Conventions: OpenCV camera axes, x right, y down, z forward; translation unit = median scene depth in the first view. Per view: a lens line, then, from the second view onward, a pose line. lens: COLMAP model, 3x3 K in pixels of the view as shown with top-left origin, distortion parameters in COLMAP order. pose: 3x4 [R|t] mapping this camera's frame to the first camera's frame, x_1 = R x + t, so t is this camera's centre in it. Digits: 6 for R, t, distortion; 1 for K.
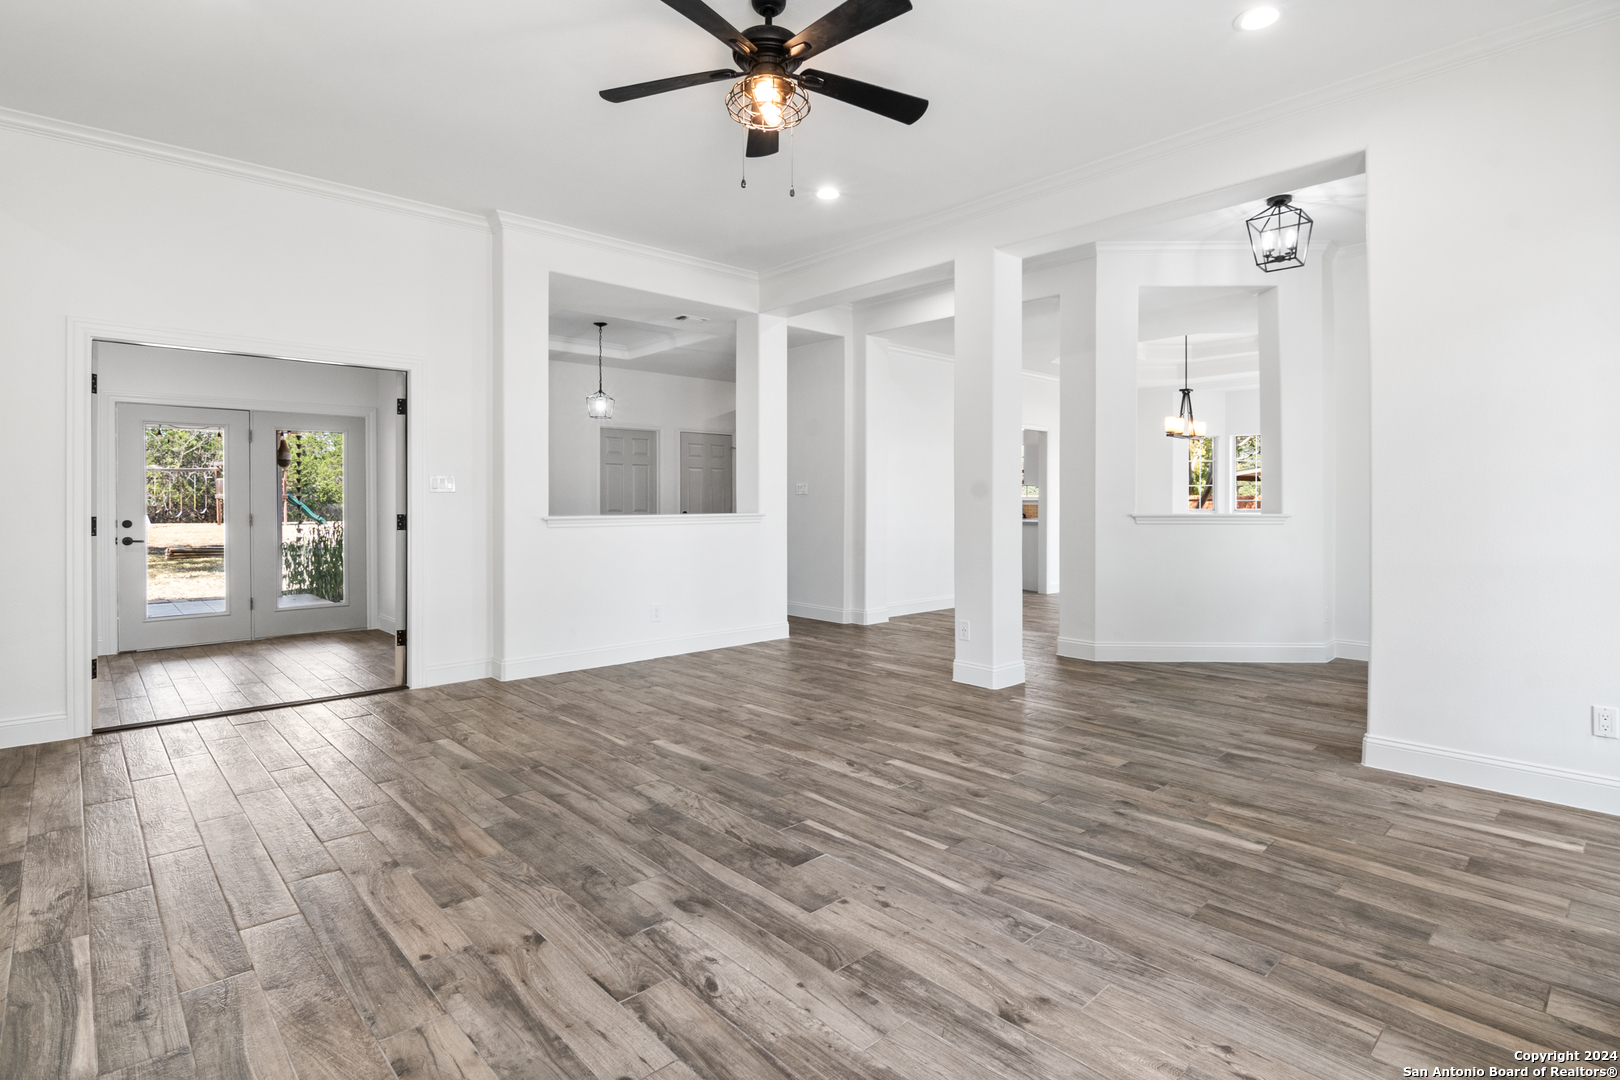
lens RADIAL K [[808.9, 0, 816.9], [0, 808.9, 501.6], [0, 0, 1]] dist [-0.016534, -0.001043]
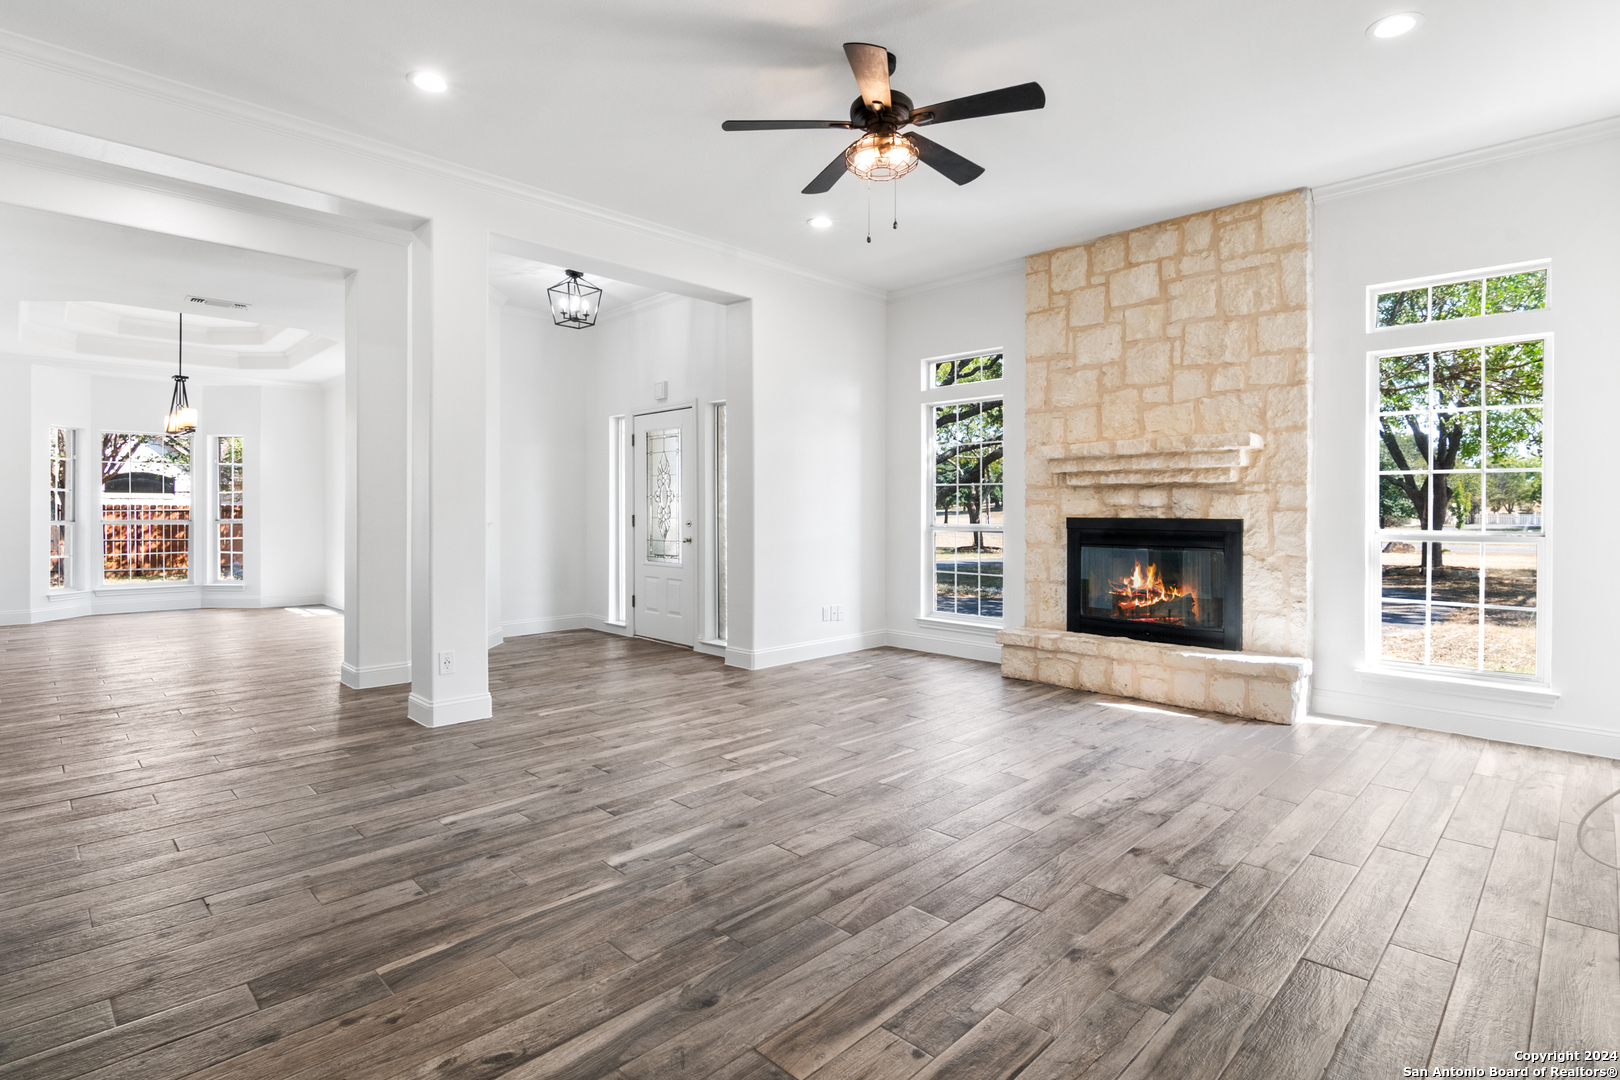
lens RADIAL K [[794.2, 0, 811.1], [0, 794.2, 515.5], [0, 0, 1]] dist [-0.014065, -0.001520]
pose [[-0.033263, -0.007518, 0.999418, -1.080985], [-0.001329, 0.999971, 0.007478, -0.002396], [-0.999446, -0.001079, -0.033272, 1.057976]]
